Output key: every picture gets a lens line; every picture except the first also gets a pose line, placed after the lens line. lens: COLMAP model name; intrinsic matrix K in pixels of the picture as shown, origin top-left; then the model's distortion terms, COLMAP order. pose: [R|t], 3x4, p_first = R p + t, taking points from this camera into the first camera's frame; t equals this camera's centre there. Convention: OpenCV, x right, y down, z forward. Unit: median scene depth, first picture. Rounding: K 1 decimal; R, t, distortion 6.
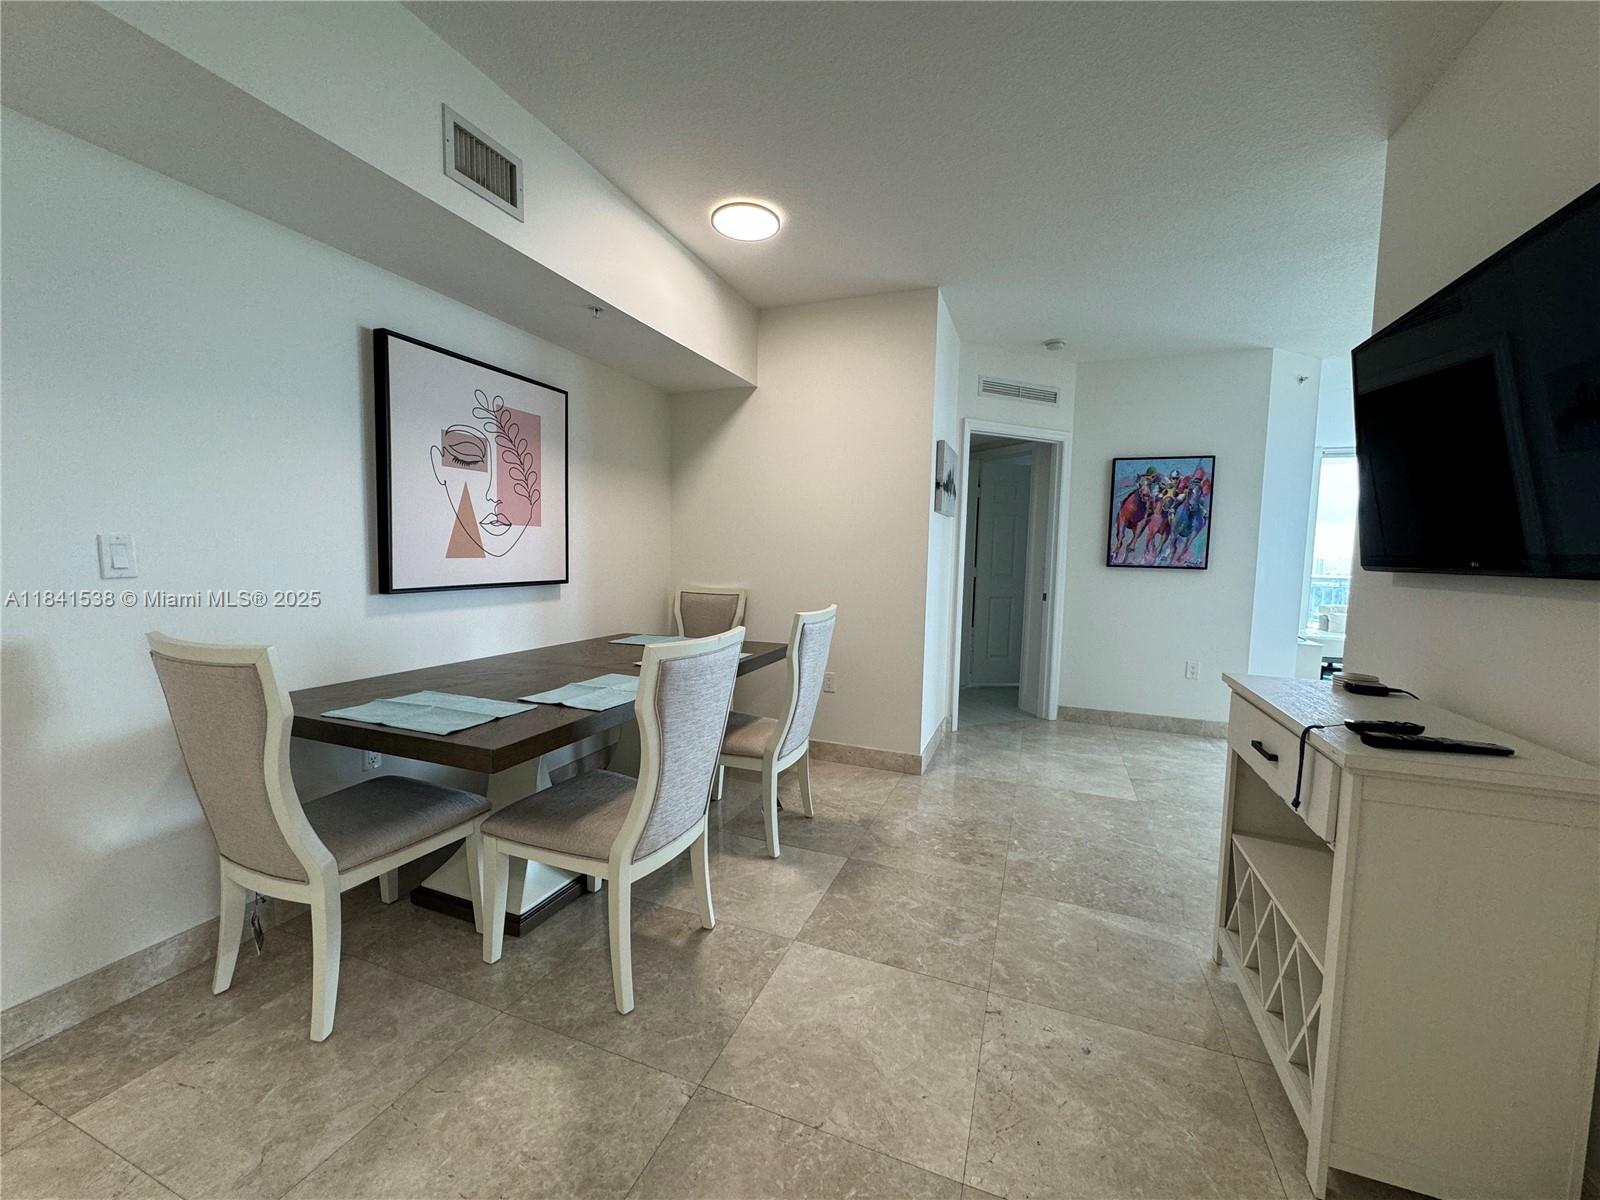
lens RADIAL K [[635.2, 0, 800.0], [0, 635.2, 600.0], [0, 0, 1]] dist [-0.001513, -0.000520]
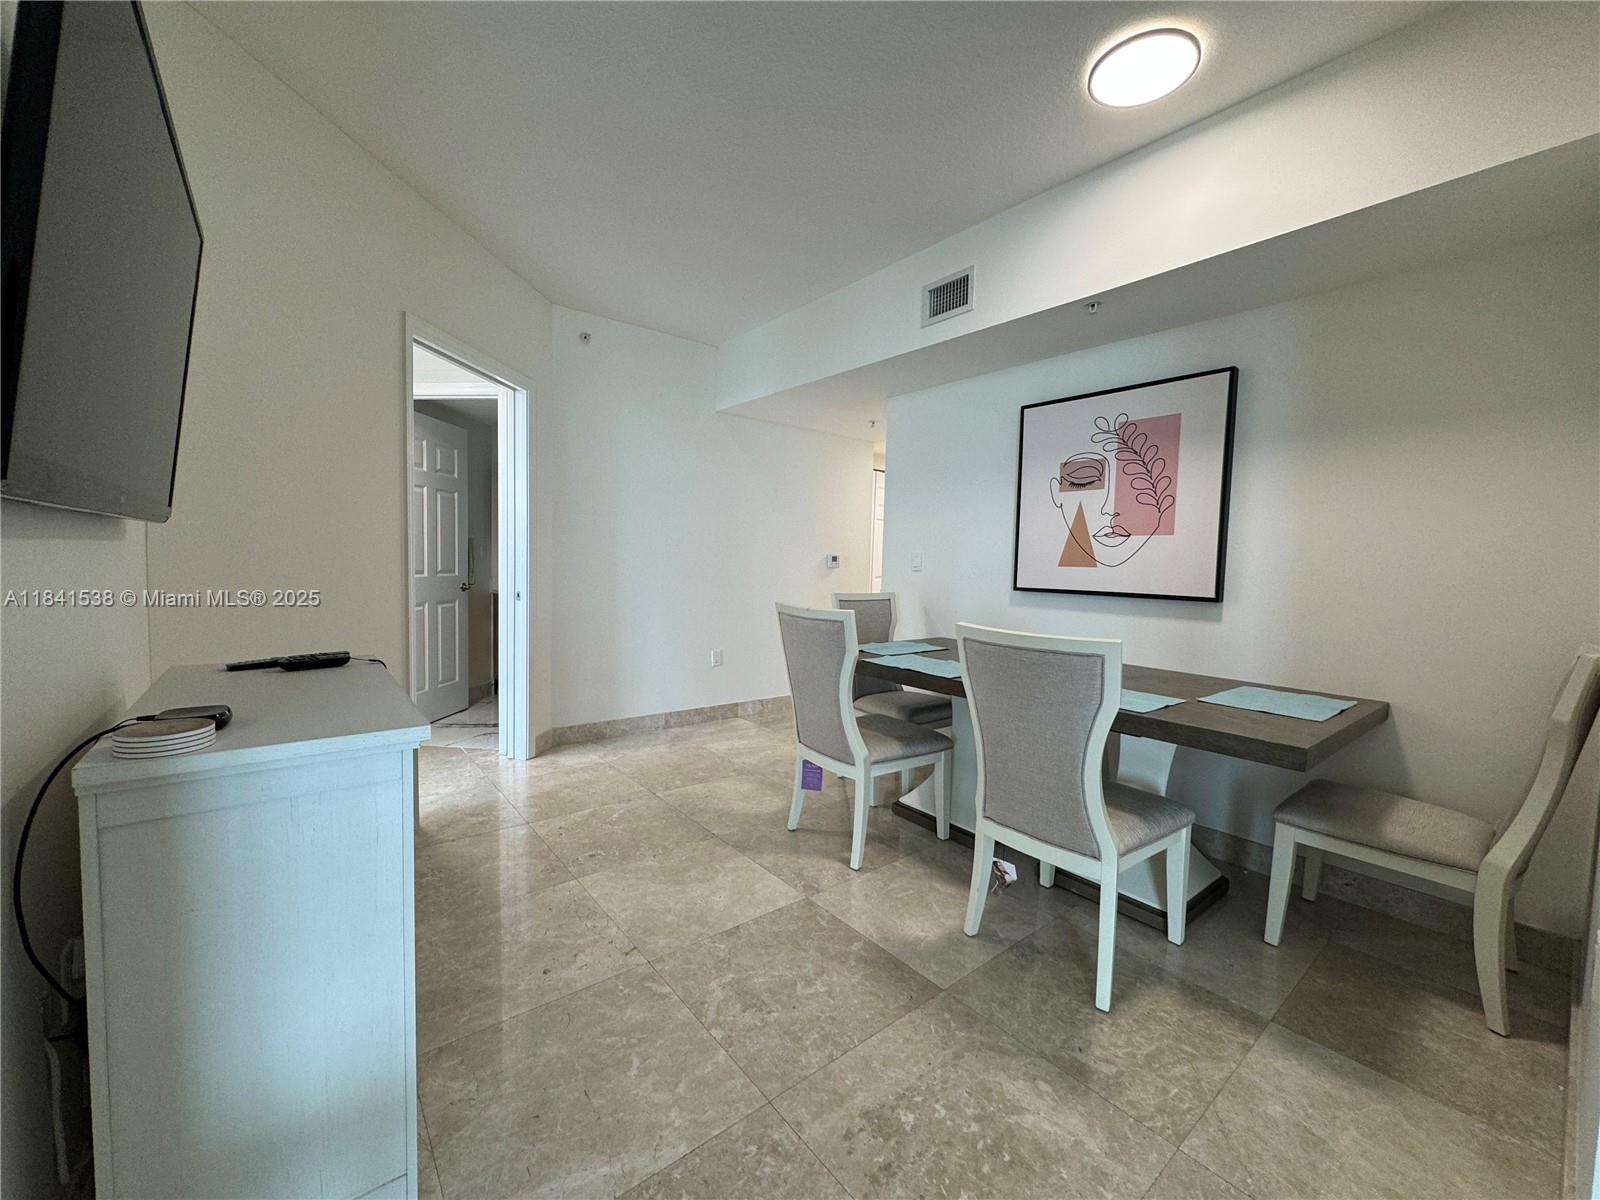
lens RADIAL K [[635.2, 0, 800.0], [0, 635.2, 600.0], [0, 0, 1]] dist [-0.001513, -0.000520]
pose [[-0.501043, 0.016513, -0.865265, 0.756554], [-0.105504, 0.991195, 0.080009, -0.047194], [0.858967, 0.131377, -0.494889, 1.182692]]
